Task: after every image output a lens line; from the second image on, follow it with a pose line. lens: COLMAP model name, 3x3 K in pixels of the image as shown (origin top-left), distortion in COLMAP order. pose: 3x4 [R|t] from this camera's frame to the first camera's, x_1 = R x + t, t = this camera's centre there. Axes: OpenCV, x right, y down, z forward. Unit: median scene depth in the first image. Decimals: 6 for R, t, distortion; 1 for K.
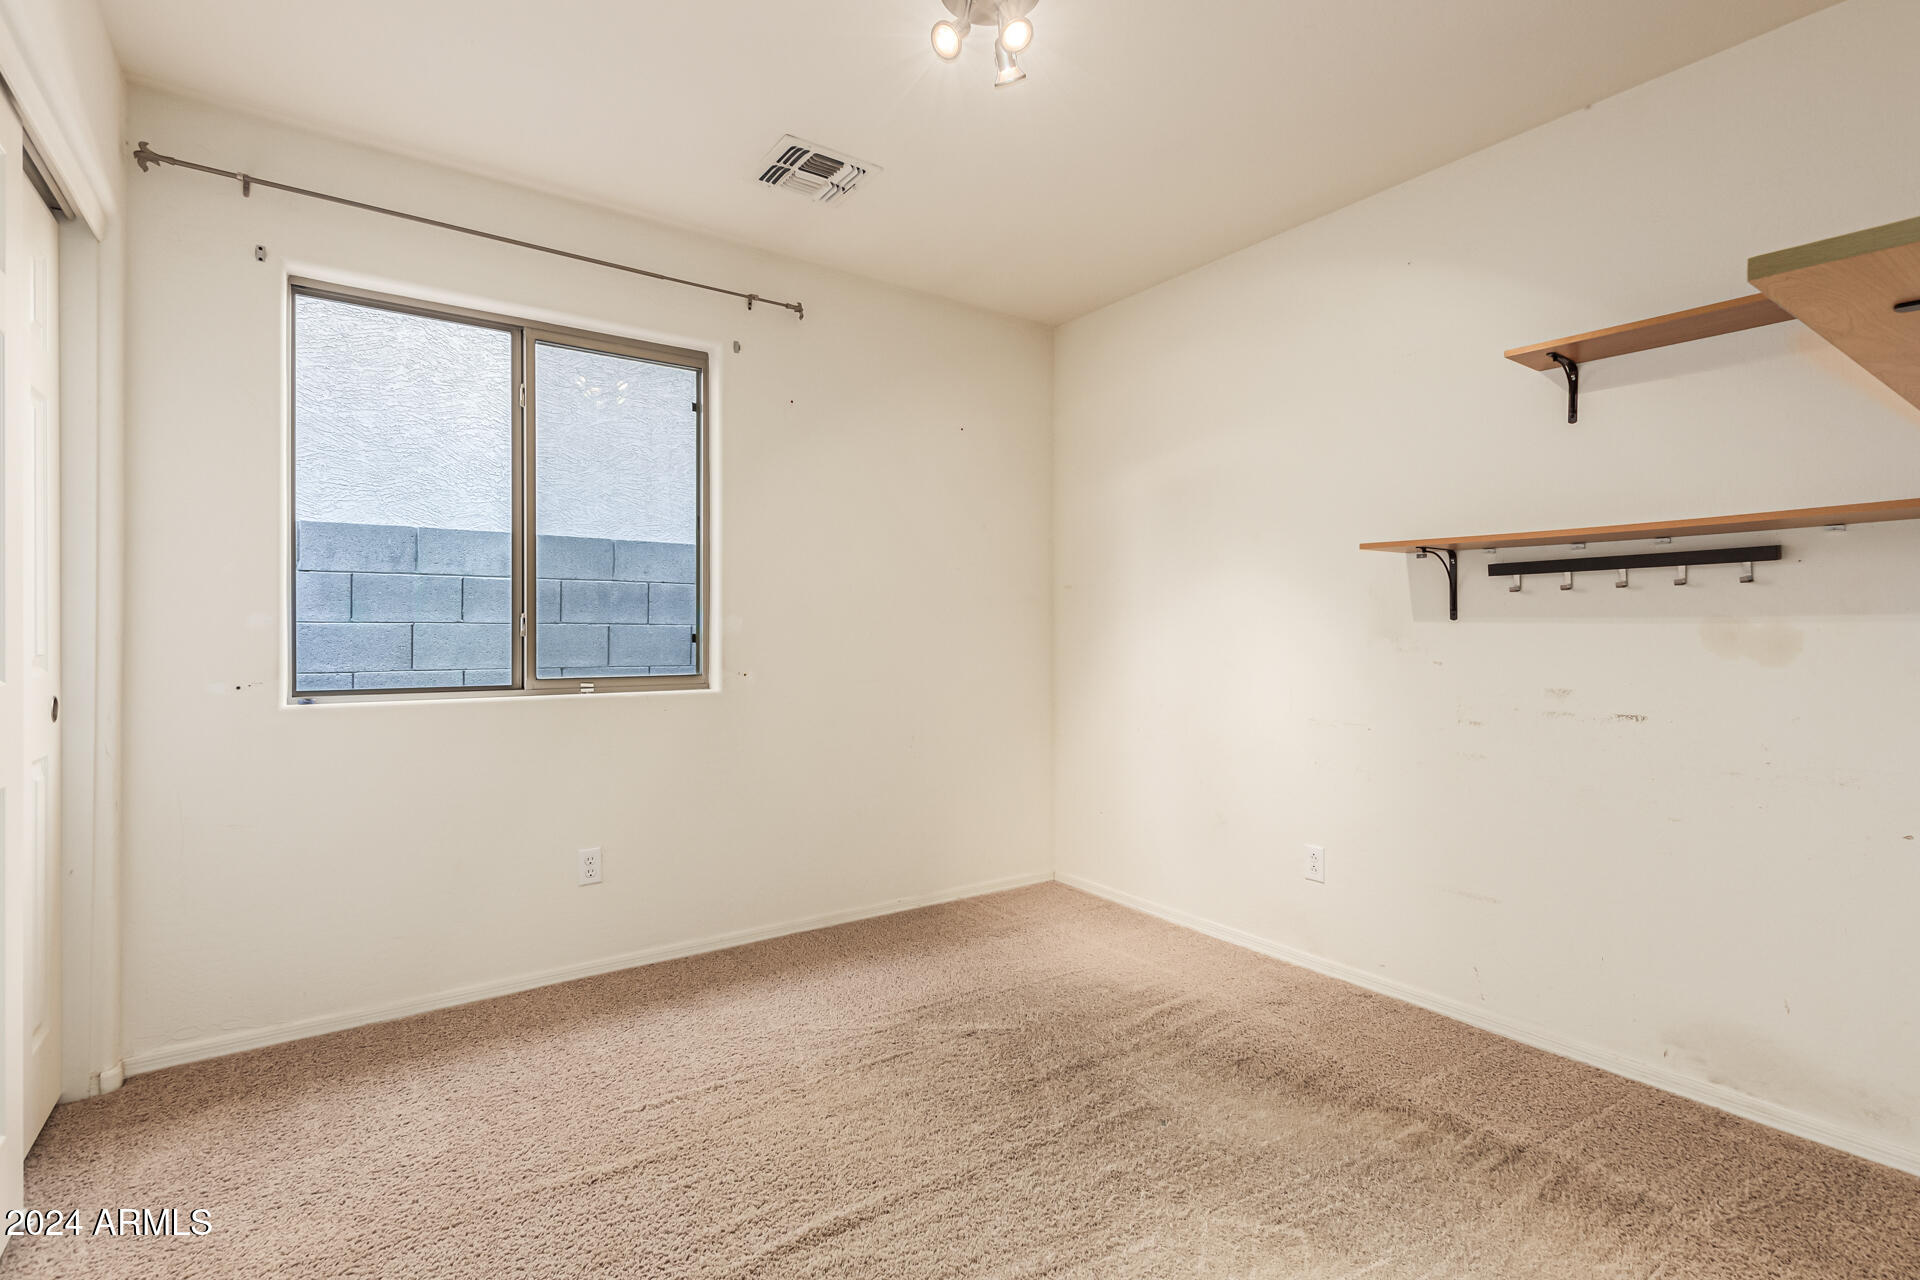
lens RADIAL K [[901.6, 0, 960.0], [0, 901.6, 640.0], [0, 0, 1]] dist [0.039290, 0.000106]
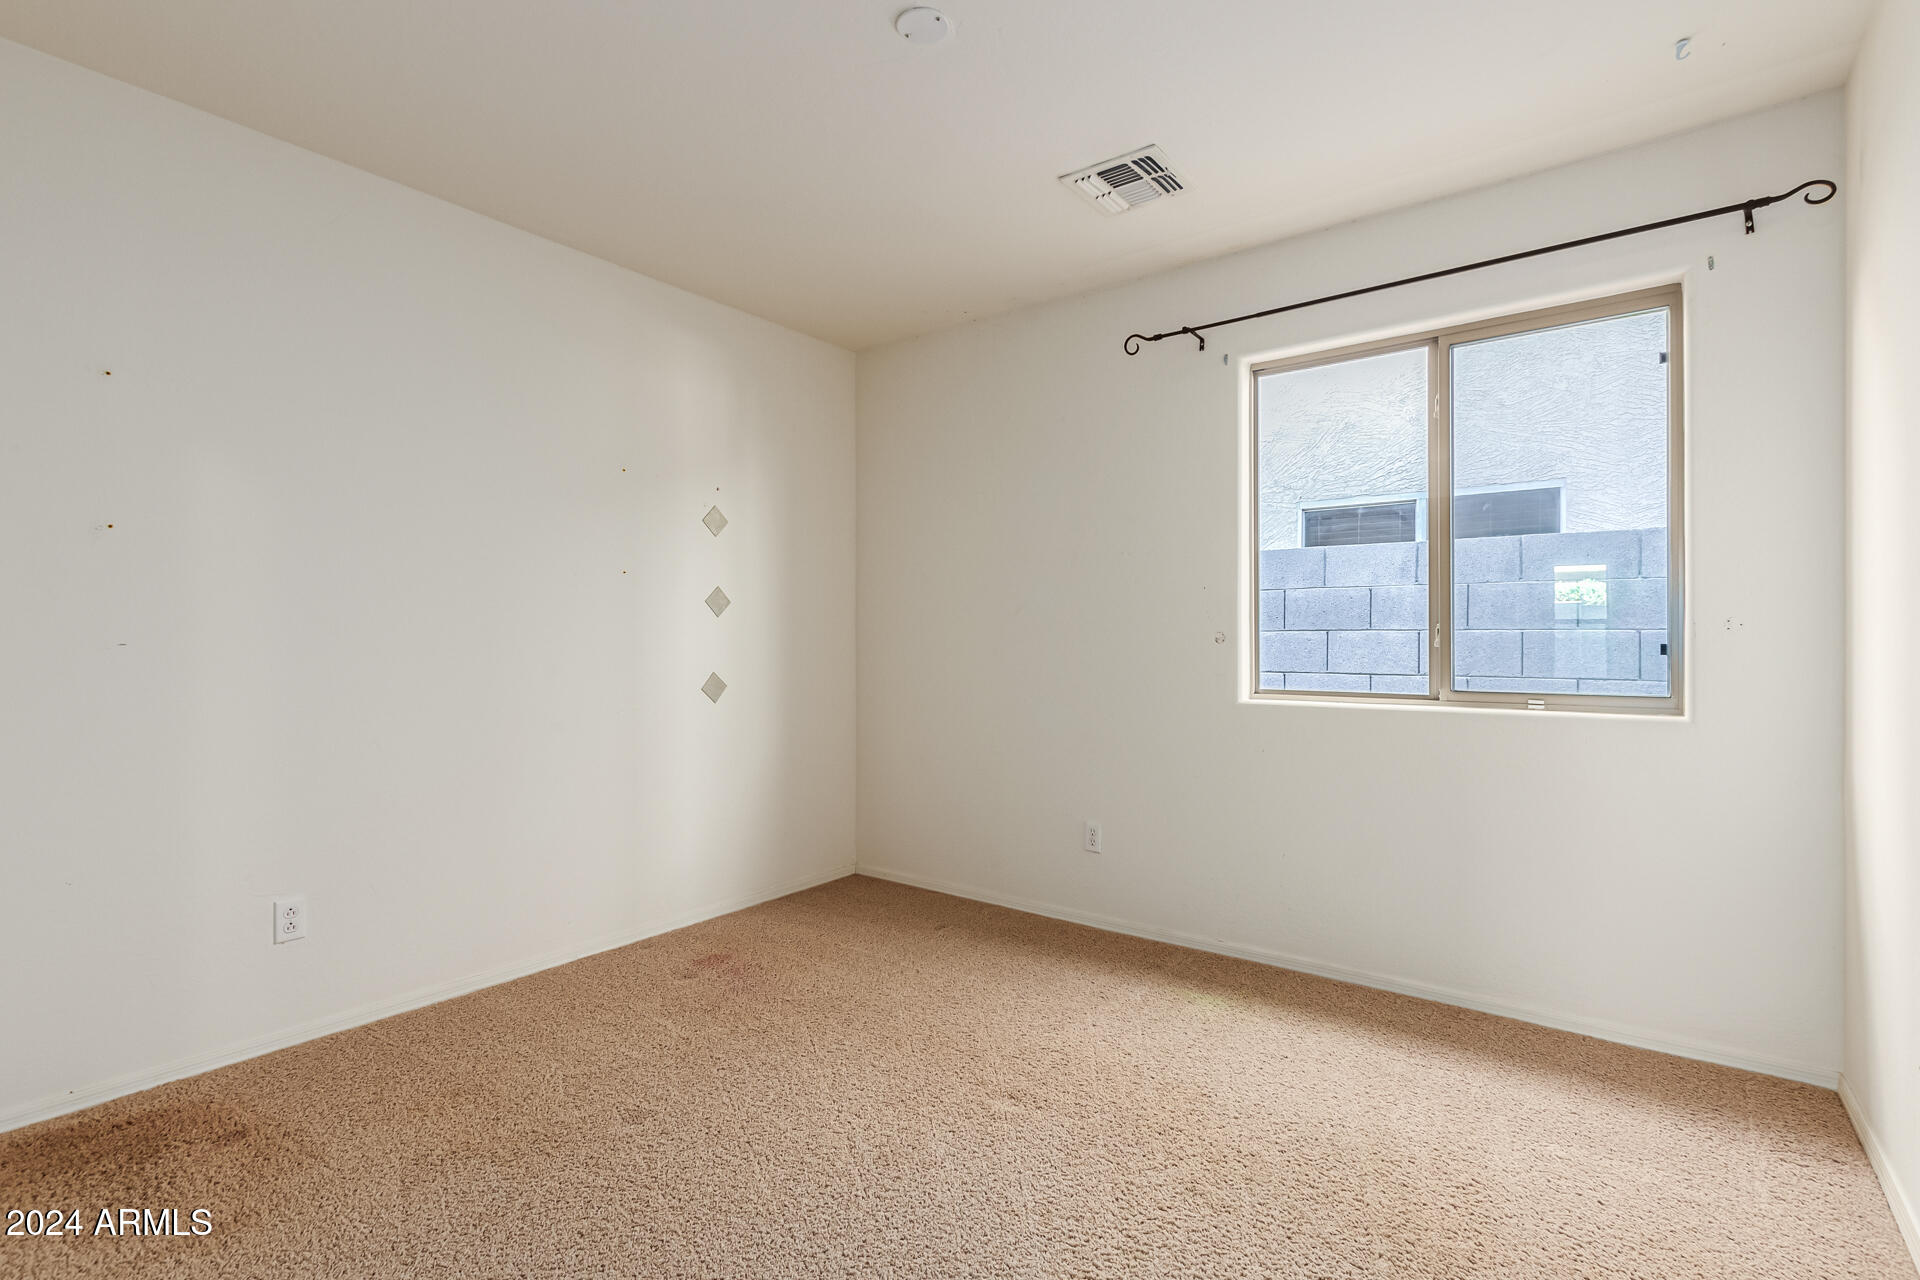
lens RADIAL K [[893.6, 0, 968.0], [0, 893.6, 646.4], [0, 0, 1]] dist [0.027403, -0.016430]
pose [[0.299244, 0.003216, -0.954171, 0.301221], [-0.008853, 0.999961, 0.000594, -0.000336], [0.954136, 0.008269, 0.299261, 0.215928]]
